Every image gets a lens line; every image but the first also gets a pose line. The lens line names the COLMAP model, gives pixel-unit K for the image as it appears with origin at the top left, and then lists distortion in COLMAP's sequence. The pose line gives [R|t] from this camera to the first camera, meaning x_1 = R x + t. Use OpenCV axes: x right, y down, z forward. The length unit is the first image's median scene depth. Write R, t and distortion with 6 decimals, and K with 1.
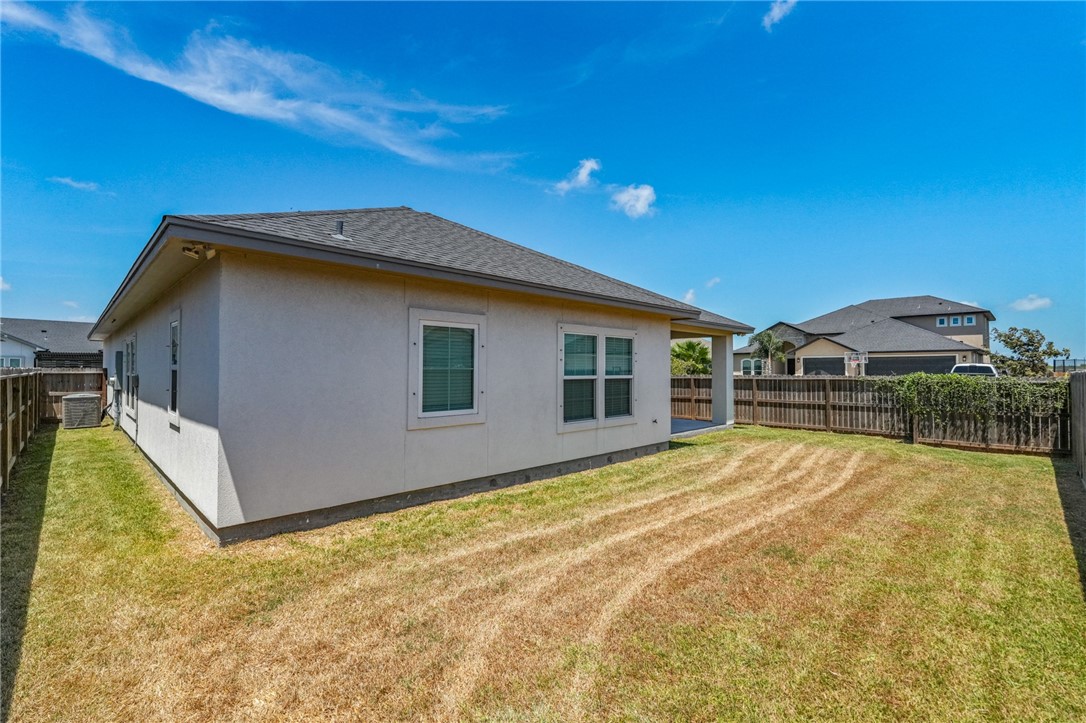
lens RADIAL K [[485.6, 0, 545.6], [0, 485.6, 363.2], [0, 0, 1]] dist [0.002713, 0.000188]
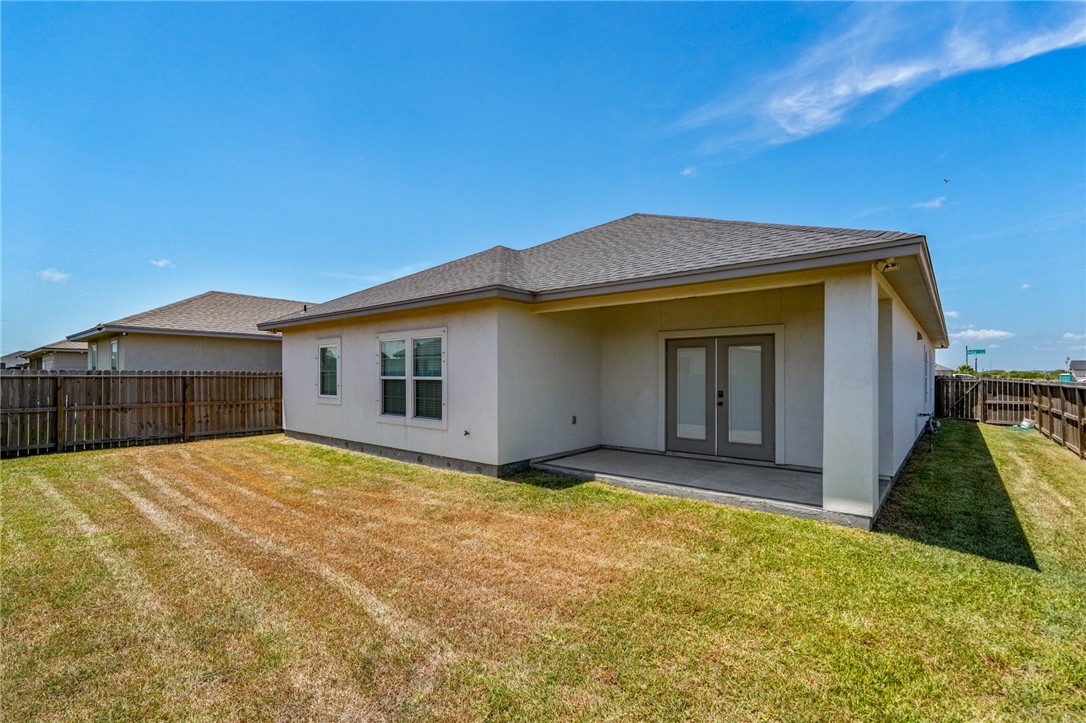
lens RADIAL K [[485.6, 0, 543.5], [0, 485.6, 371.8], [0, 0, 1]] dist [0.002713, 0.000188]
pose [[0.086718, -0.007158, -0.996207, 1.173372], [0.013069, 0.999896, -0.006047, 0.024608], [0.996147, -0.012495, 0.086802, 1.173624]]
